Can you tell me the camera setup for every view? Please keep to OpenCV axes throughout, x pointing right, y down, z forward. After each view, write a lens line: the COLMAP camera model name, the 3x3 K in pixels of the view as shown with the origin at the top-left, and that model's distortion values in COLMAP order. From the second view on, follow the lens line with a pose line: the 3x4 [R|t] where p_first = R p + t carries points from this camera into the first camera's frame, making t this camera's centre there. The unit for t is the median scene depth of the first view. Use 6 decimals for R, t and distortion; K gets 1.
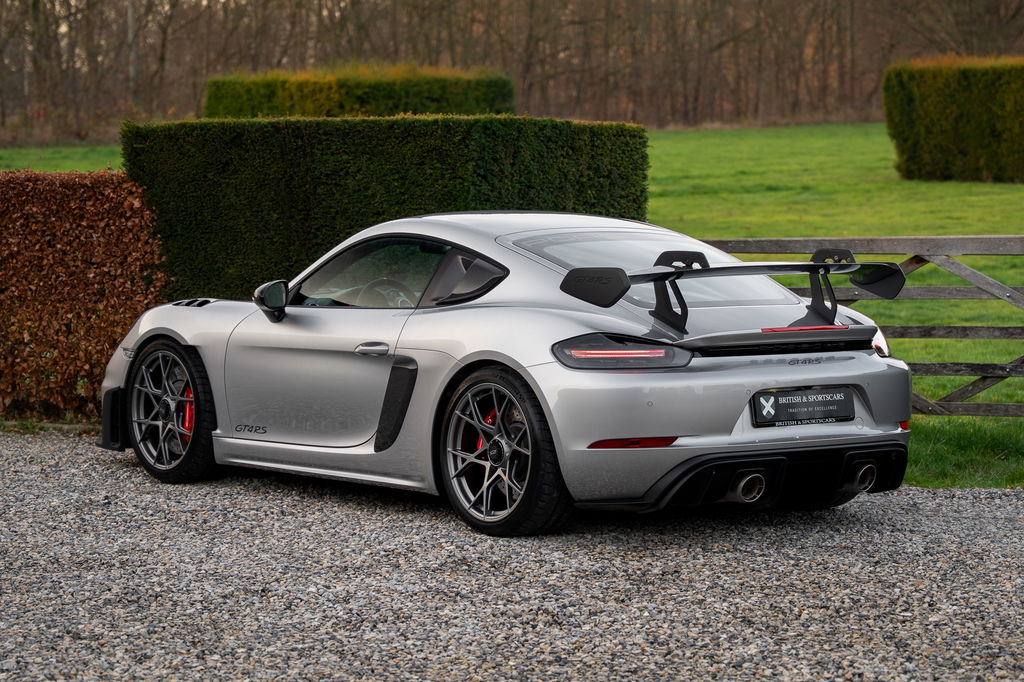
lens RADIAL K [[2297.5, 0, 512.0], [0, 2297.5, 341.0], [0, 0, 1]] dist [0.136137, -0.615777]
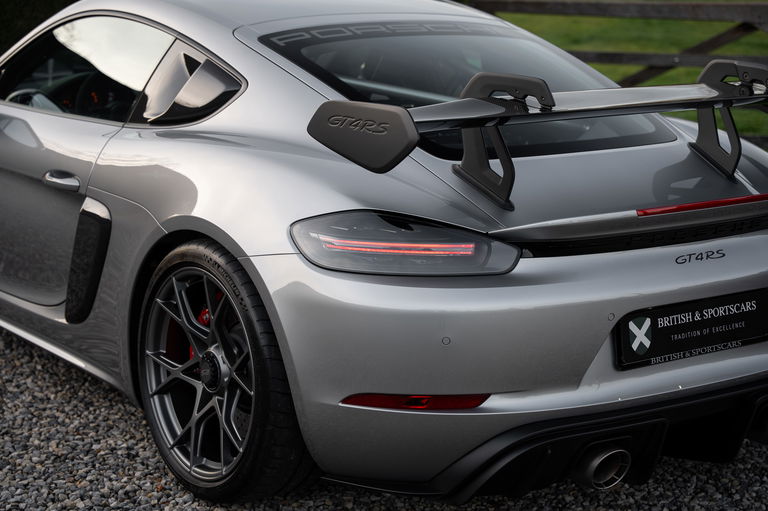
lens RADIAL K [[1723.1, 0, 384.0], [0, 1723.1, 255.5], [0, 0, 1]] dist [0.136137, -0.615777]
pose [[0.999583, 0.028514, 0.004468, 0.080113], [-0.028839, 0.992886, 0.115525, -0.085662], [-0.001142, -0.115606, 0.993294, 1.080617]]
